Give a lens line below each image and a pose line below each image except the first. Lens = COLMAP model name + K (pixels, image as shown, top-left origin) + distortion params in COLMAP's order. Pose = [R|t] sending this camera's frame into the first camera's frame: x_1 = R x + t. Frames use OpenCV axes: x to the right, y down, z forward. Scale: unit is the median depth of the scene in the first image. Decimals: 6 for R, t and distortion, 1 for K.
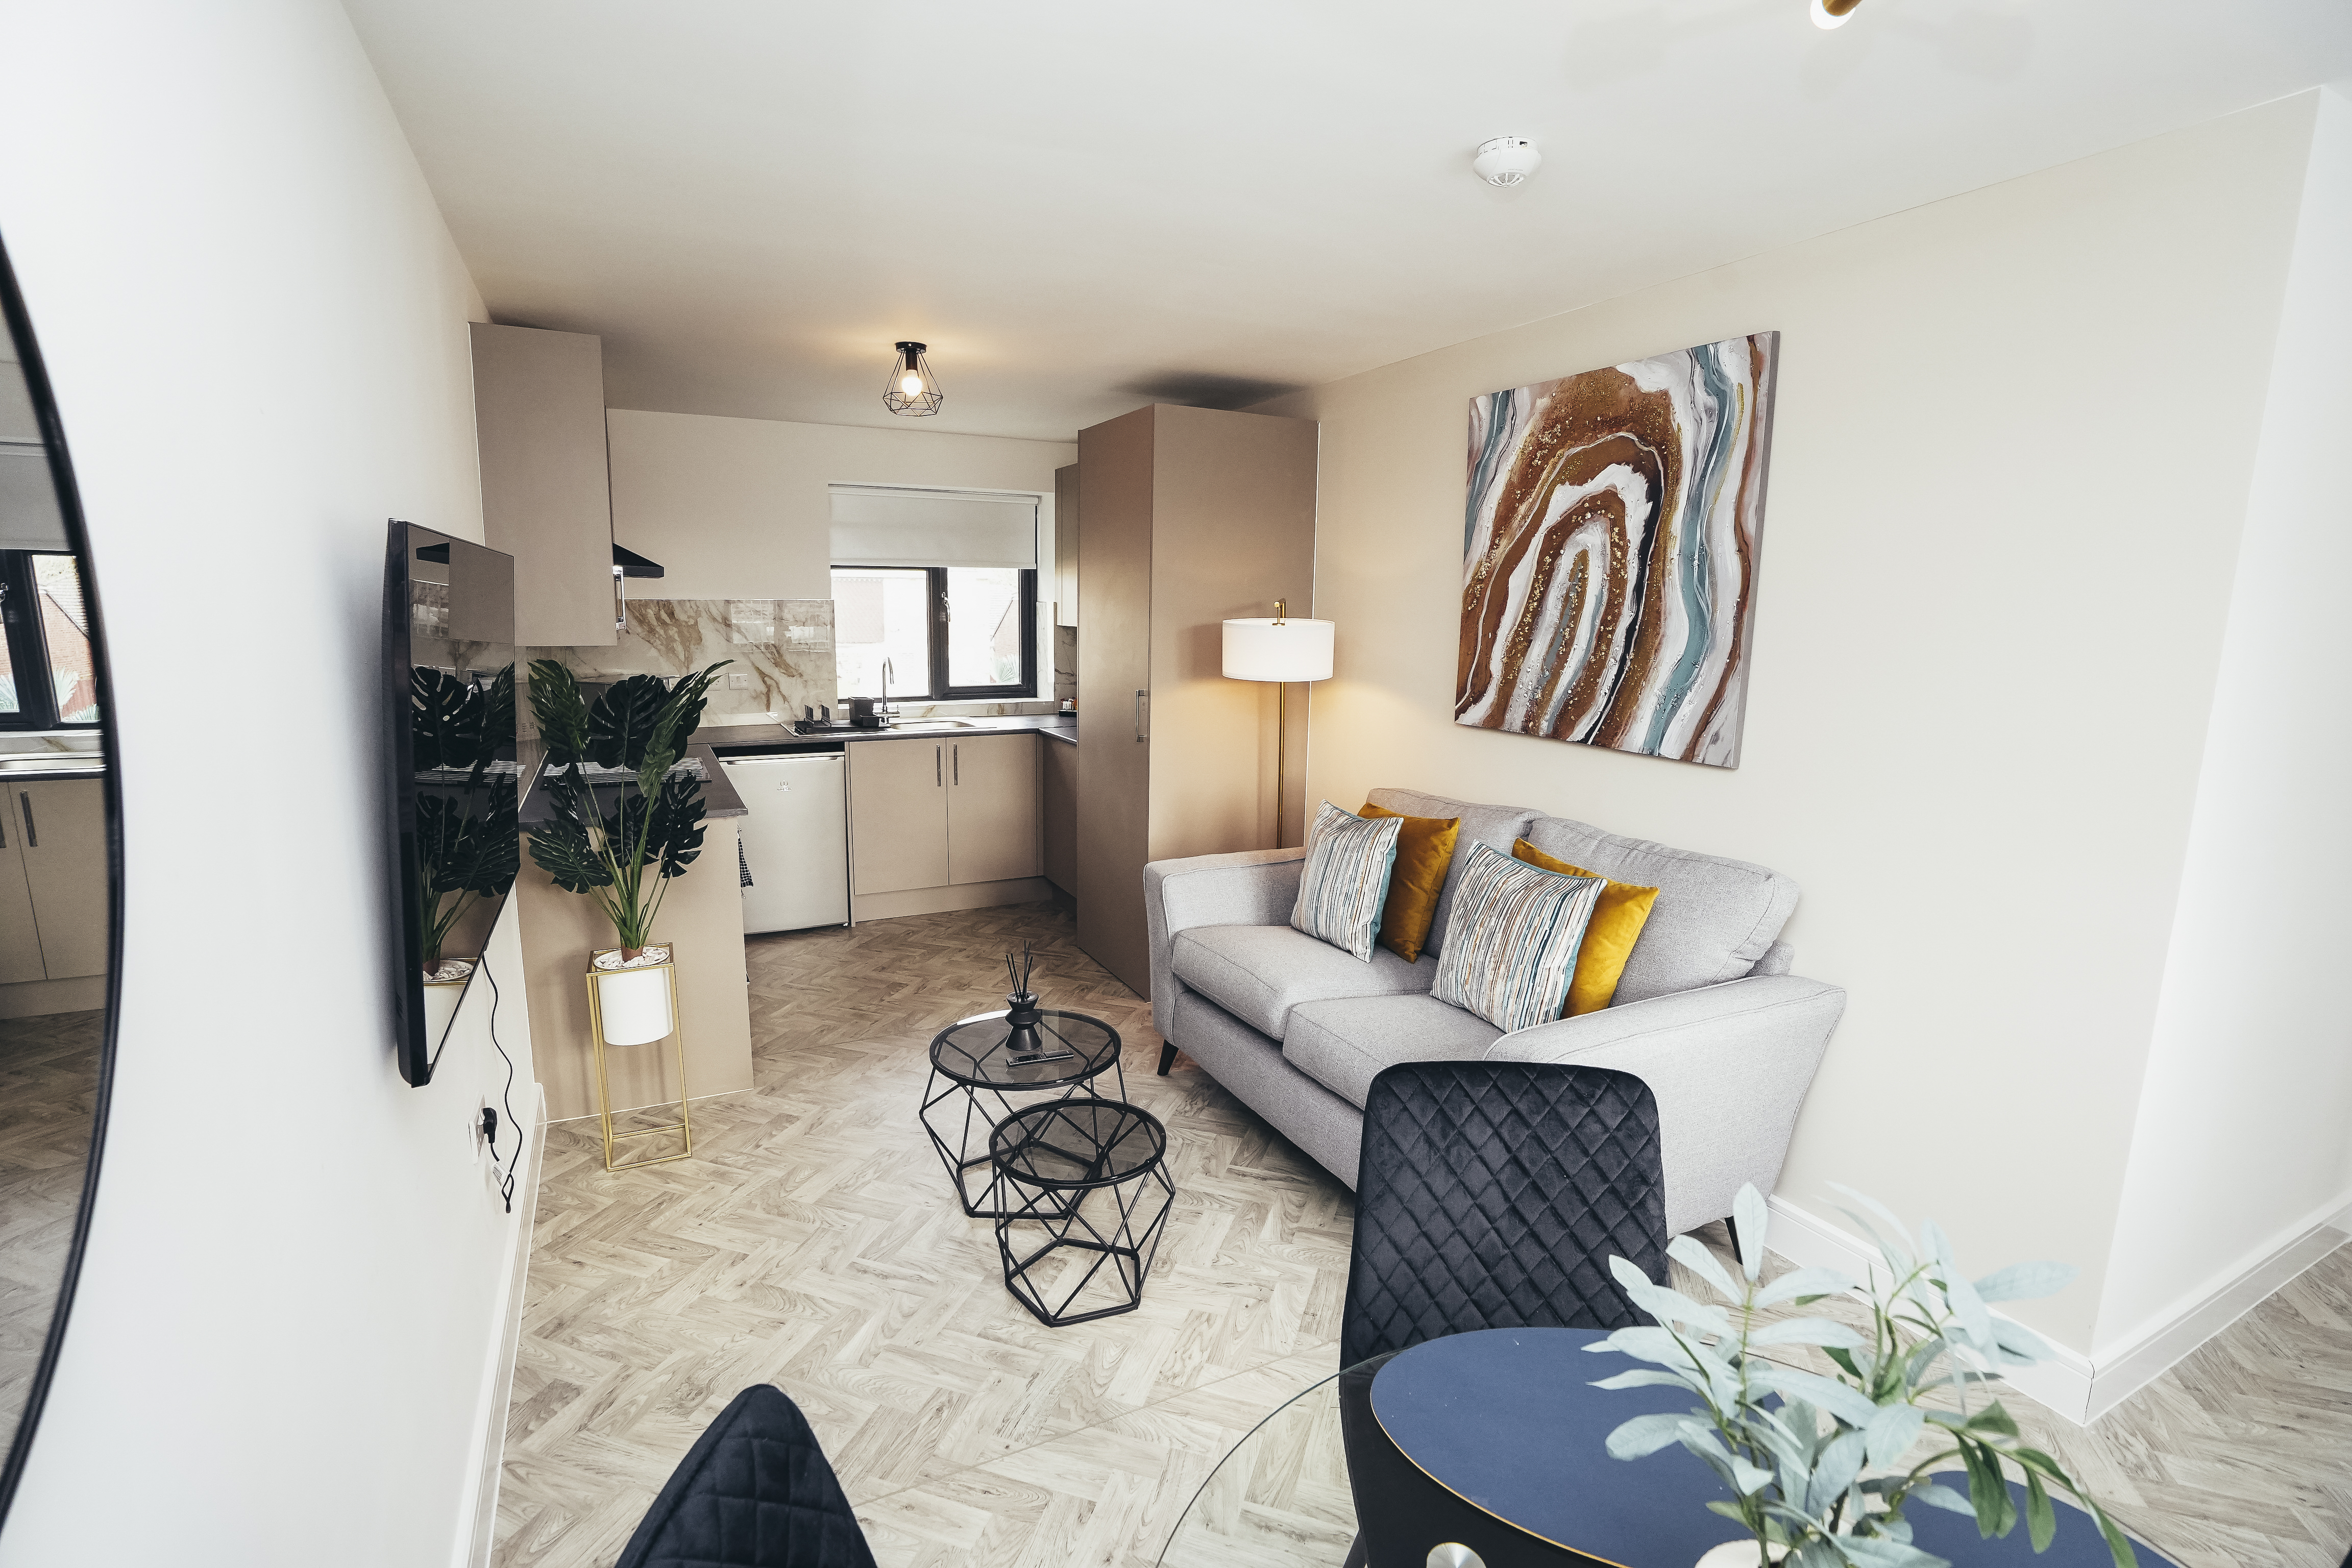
lens RADIAL K [[1109.3, 0, 1176.0], [0, 1109.3, 784.0], [0, 0, 1]] dist [-0.028570, 0.000734]
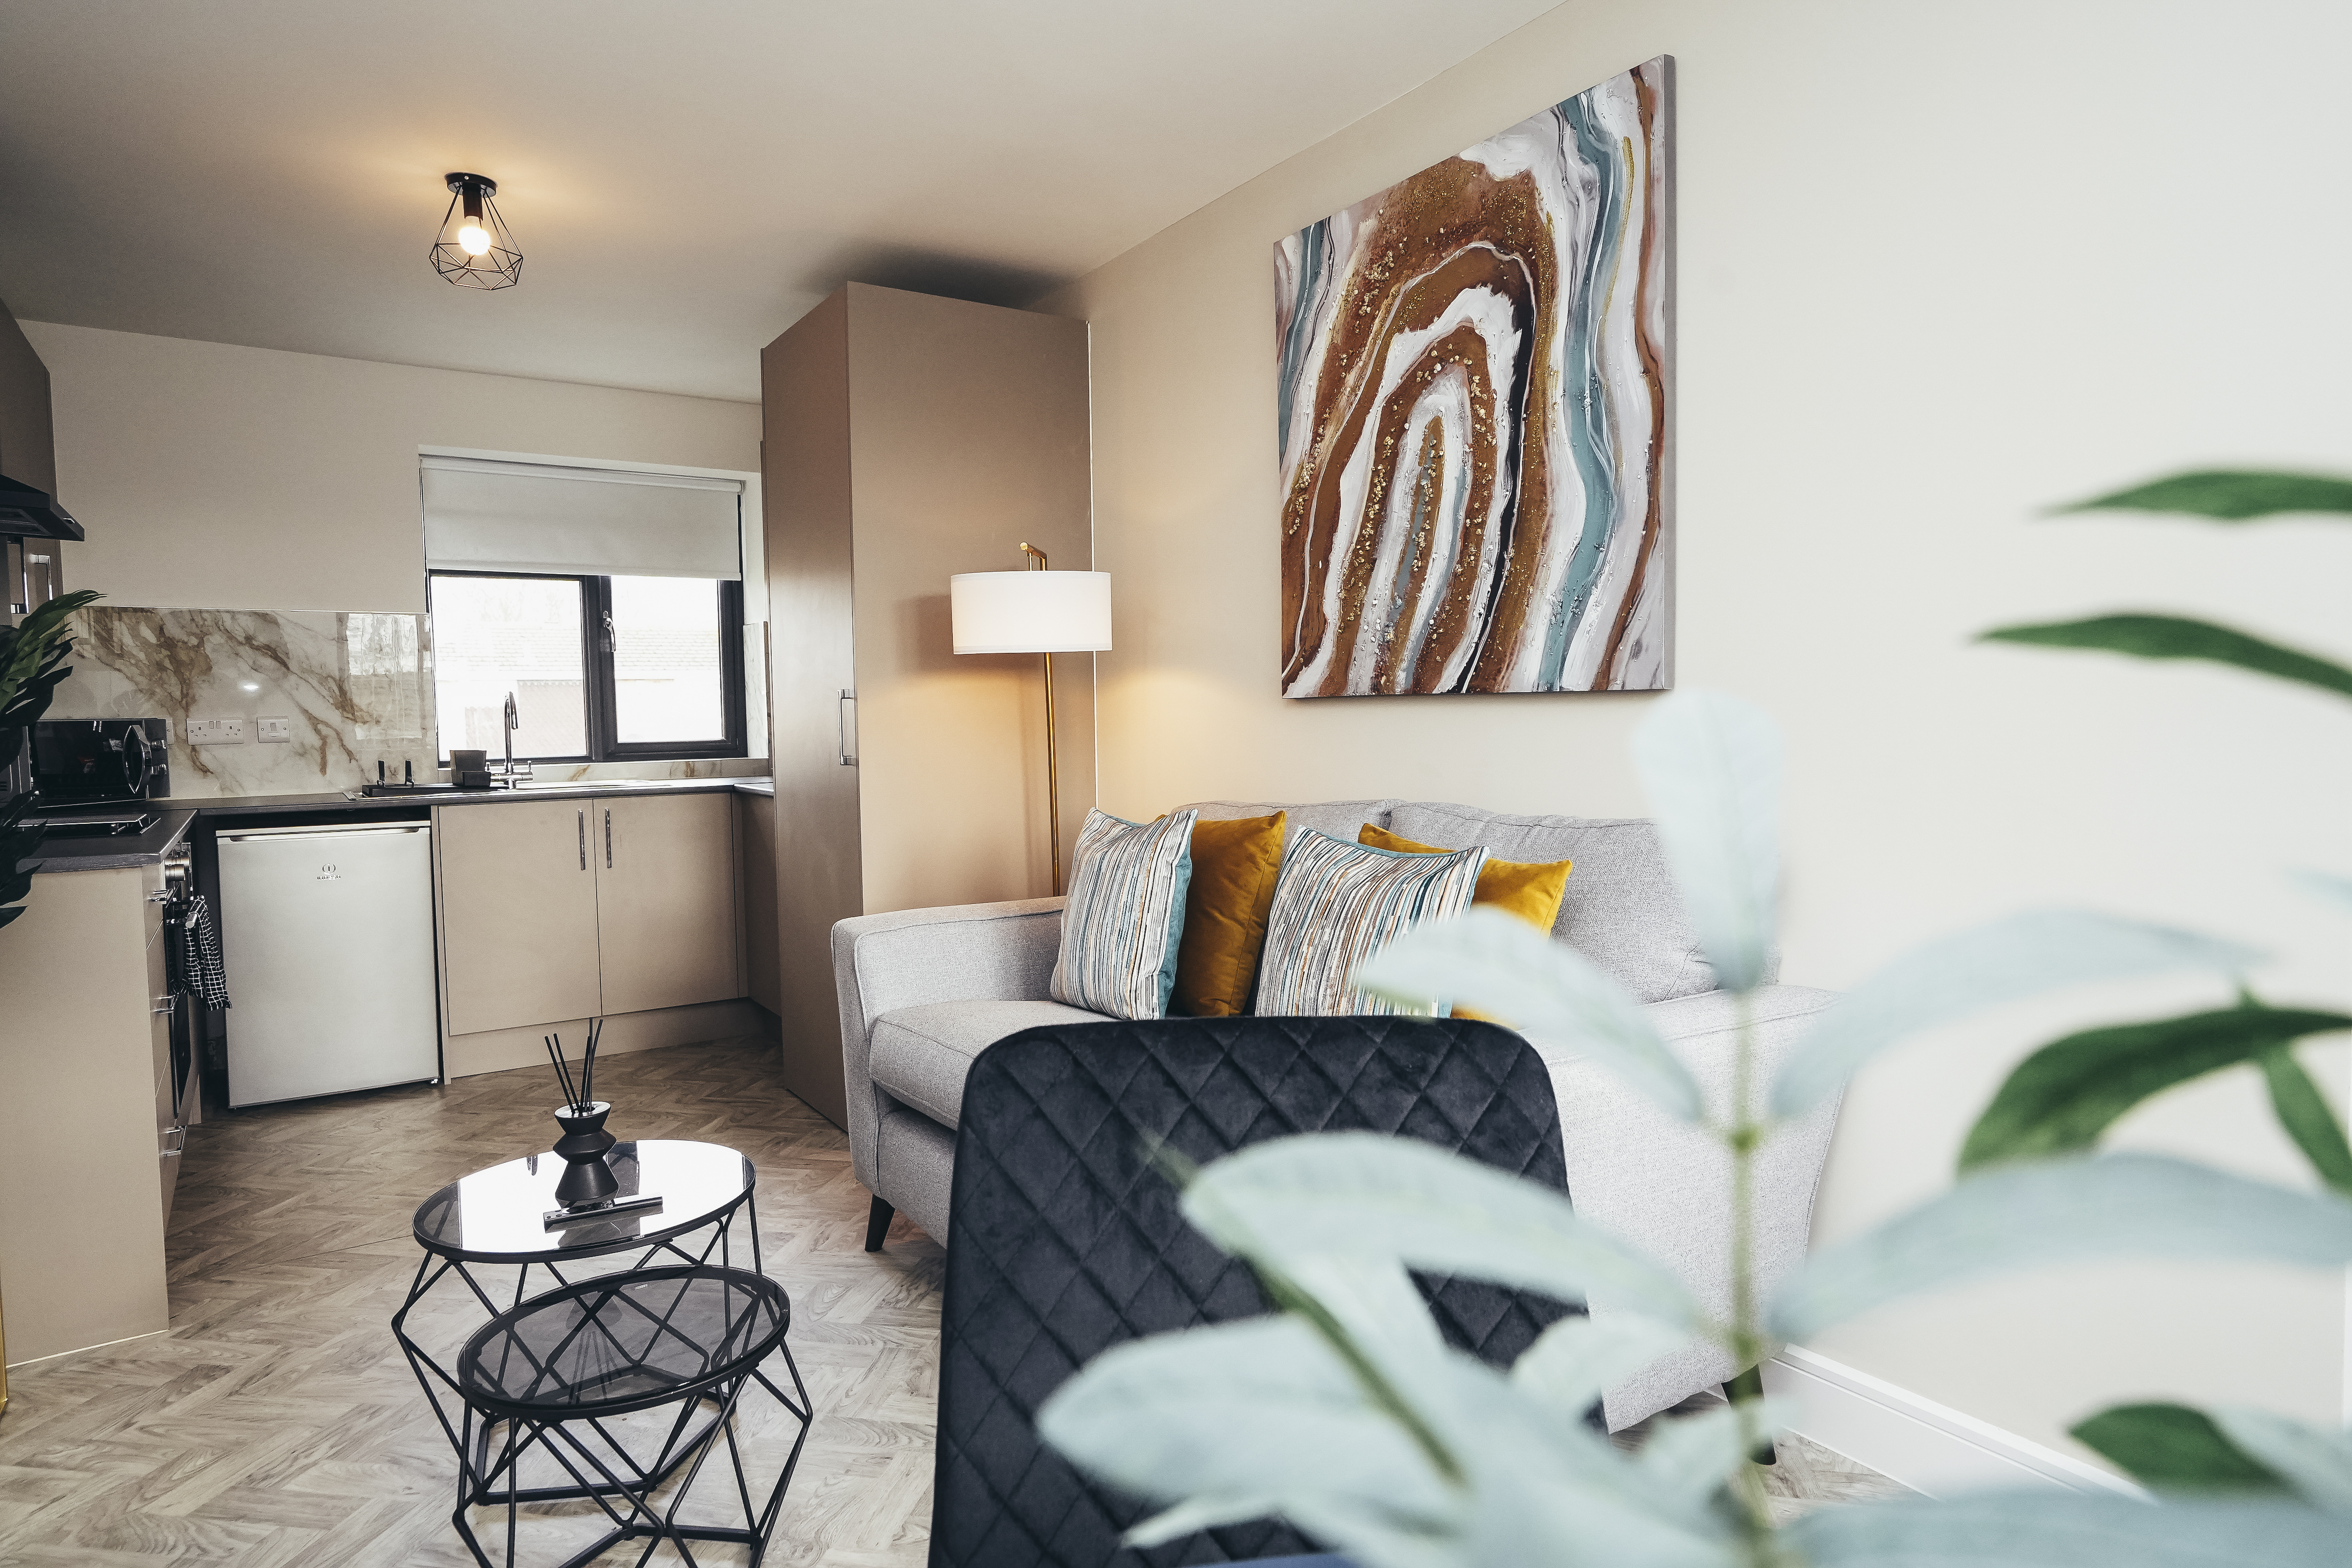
lens RADIAL K [[1362.9, 0, 1176.0], [0, 1362.9, 784.0], [0, 0, 1]] dist [-0.005956, 0.000407]
pose [[0.992921, -0.037084, 0.112843, 0.099766], [0.050075, 0.992154, -0.114559, 0.108209], [-0.107709, 0.119398, 0.986987, 0.192746]]
